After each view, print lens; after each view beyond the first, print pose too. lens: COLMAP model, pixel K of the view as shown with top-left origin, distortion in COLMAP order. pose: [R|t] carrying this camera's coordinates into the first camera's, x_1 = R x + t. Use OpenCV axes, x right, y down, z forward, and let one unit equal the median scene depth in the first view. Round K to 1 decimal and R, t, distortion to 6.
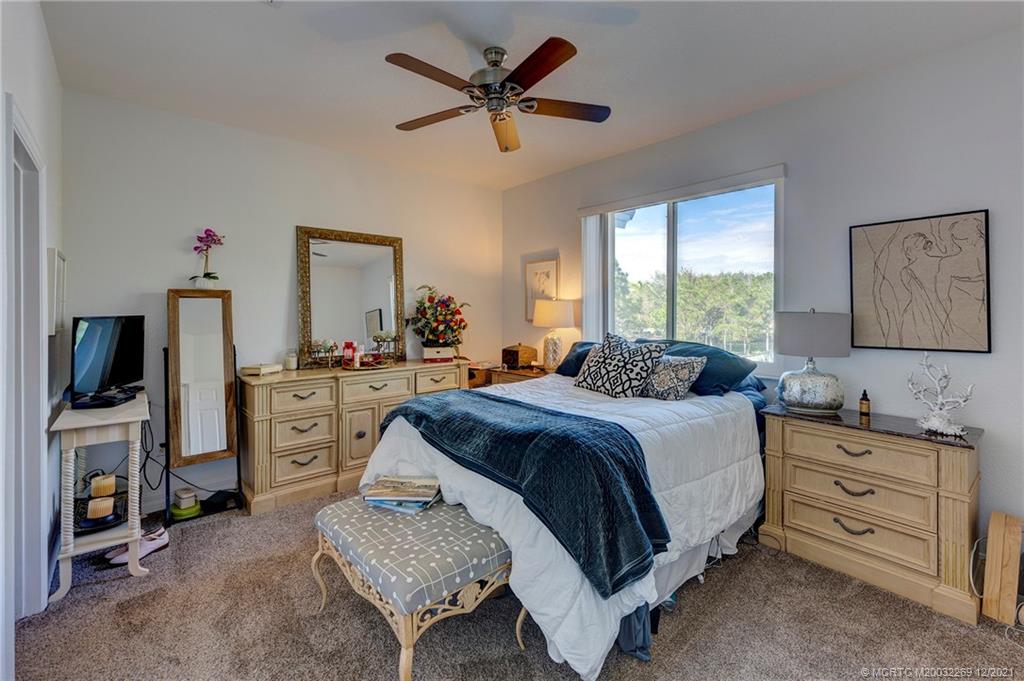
lens RADIAL K [[419.7, 0, 497.8], [0, 419.7, 313.7], [0, 0, 1]] dist [0.000539, 0.000117]
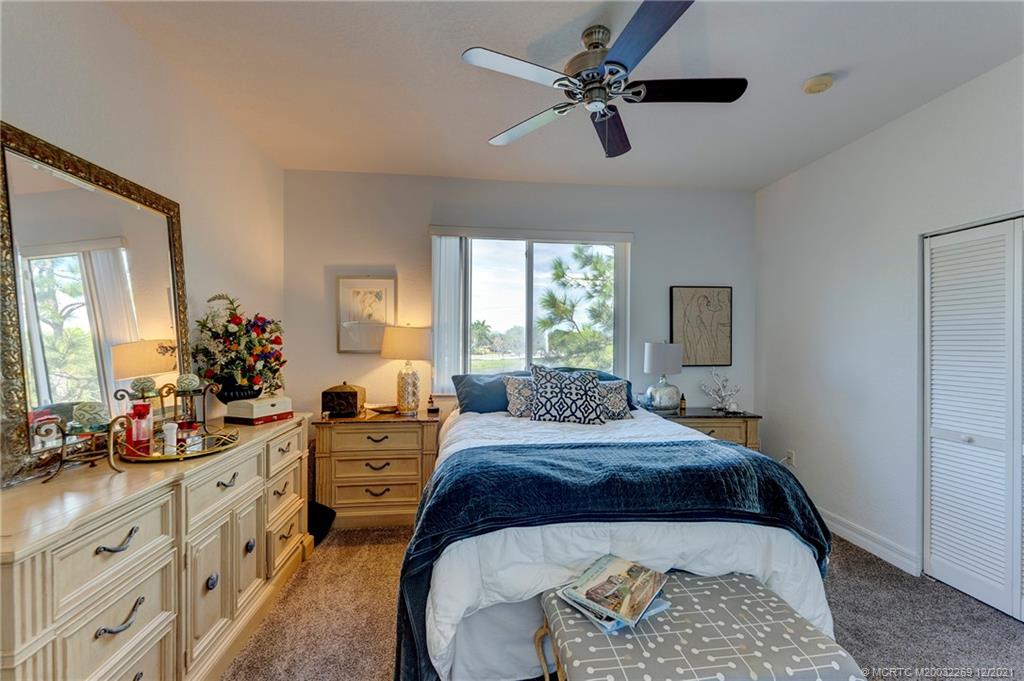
lens RADIAL K [[419.7, 0, 514.9], [0, 419.7, 347.2], [0, 0, 1]] dist [0.000539, 0.000117]
pose [[0.591260, -0.005453, 0.806462, -0.511331], [-0.002292, 0.999962, 0.008442, -0.000282], [-0.806477, -0.006840, 0.591225, 0.407384]]
